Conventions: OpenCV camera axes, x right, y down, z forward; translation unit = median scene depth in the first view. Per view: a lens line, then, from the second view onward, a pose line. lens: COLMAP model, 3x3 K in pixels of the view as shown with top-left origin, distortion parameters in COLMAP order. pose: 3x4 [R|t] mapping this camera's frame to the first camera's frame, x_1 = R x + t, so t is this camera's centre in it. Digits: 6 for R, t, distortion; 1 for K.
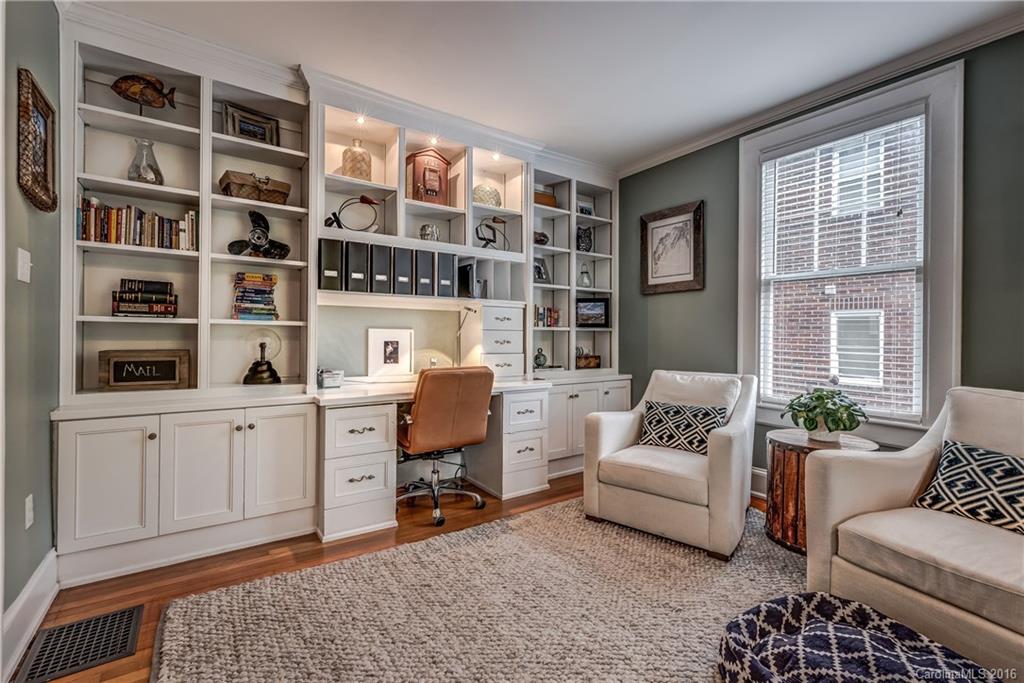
lens RADIAL K [[450.1, 0, 513.0], [0, 450.1, 336.9], [0, 0, 1]] dist [-0.000203, -0.001400]
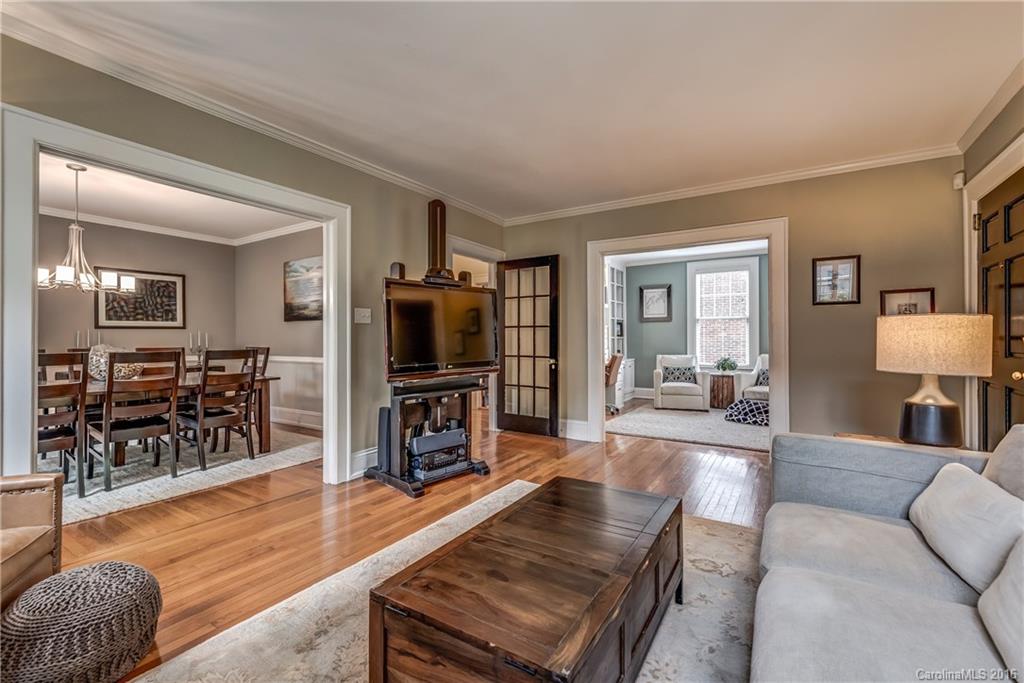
lens RADIAL K [[450.1, 0, 512.5], [0, 450.1, 335.9], [0, 0, 1]] dist [-0.000203, -0.001400]
pose [[0.924854, -0.007424, 0.380249, -1.563188], [0.010404, 0.999929, -0.005782, -0.025124], [-0.380179, 0.009303, 0.924866, -1.106954]]
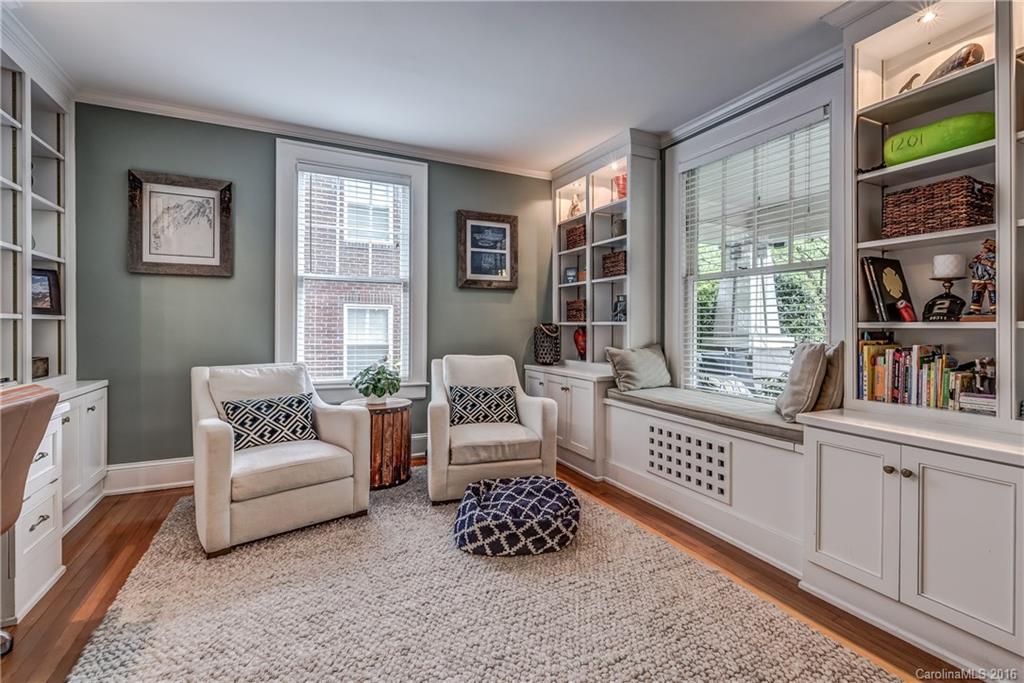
lens RADIAL K [[450.1, 0, 514.7], [0, 450.1, 329.2], [0, 0, 1]] dist [-0.000203, -0.001400]
pose [[0.157122, -0.013002, 0.987494, -0.504898], [0.000567, 0.999914, 0.013075, -0.010420], [-0.987579, -0.001494, 0.157116, 0.324243]]
